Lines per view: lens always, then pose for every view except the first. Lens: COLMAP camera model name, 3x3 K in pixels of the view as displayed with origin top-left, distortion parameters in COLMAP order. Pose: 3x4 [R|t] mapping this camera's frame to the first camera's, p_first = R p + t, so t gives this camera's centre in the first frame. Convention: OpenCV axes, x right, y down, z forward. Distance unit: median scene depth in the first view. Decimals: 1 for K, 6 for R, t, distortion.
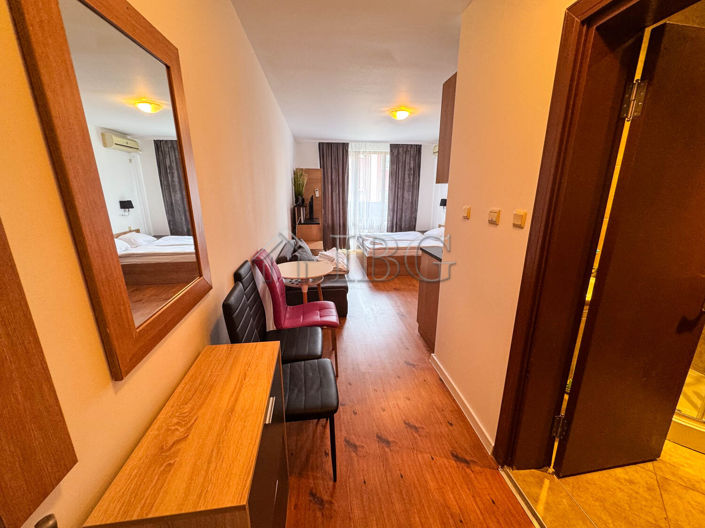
lens RADIAL K [[283.5, 0, 352.5], [0, 283.5, 268.0], [0, 0, 1]] dist [-0.003201, 0.000297]
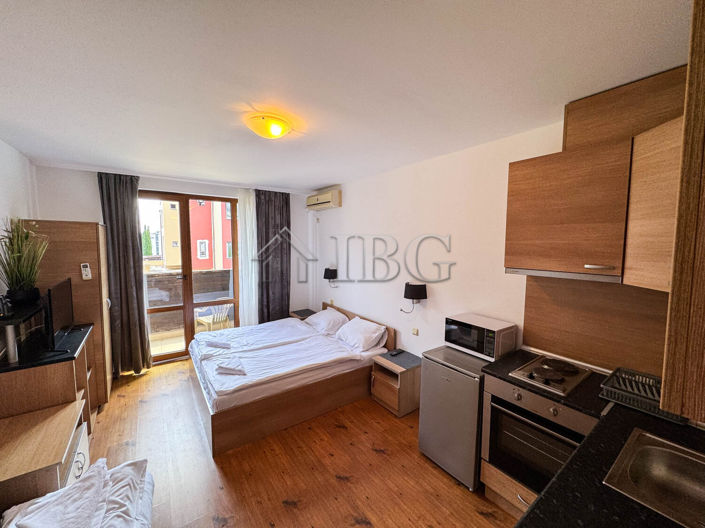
lens RADIAL K [[283.5, 0, 353.1], [0, 283.5, 261.7], [0, 0, 1]] dist [-0.003201, 0.000297]
pose [[0.871696, -0.032292, 0.488982, 0.028921], [0.122413, 0.980542, -0.153469, -0.138771], [-0.474512, 0.193636, 0.858687, 0.346321]]
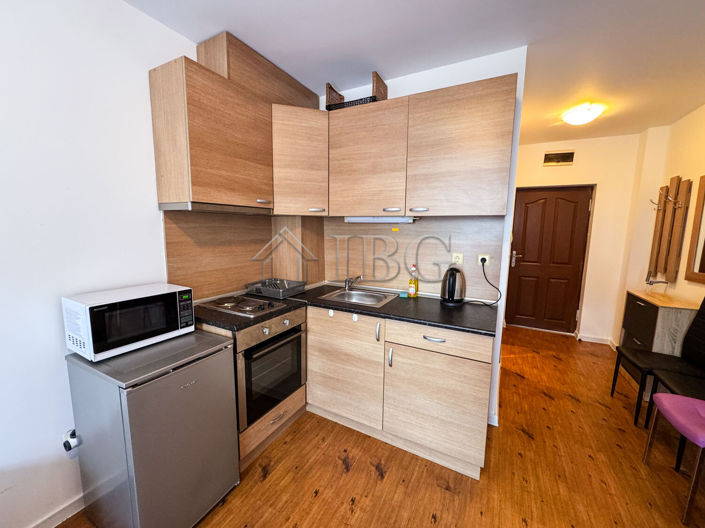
lens RADIAL K [[283.5, 0, 352.2], [0, 283.5, 261.0], [0, 0, 1]] dist [-0.003201, 0.000297]
pose [[-0.819728, -0.086613, 0.566166, 0.078348], [0.131375, 0.933711, 0.333054, -0.174515], [-0.557482, 0.347394, -0.754010, 0.652731]]
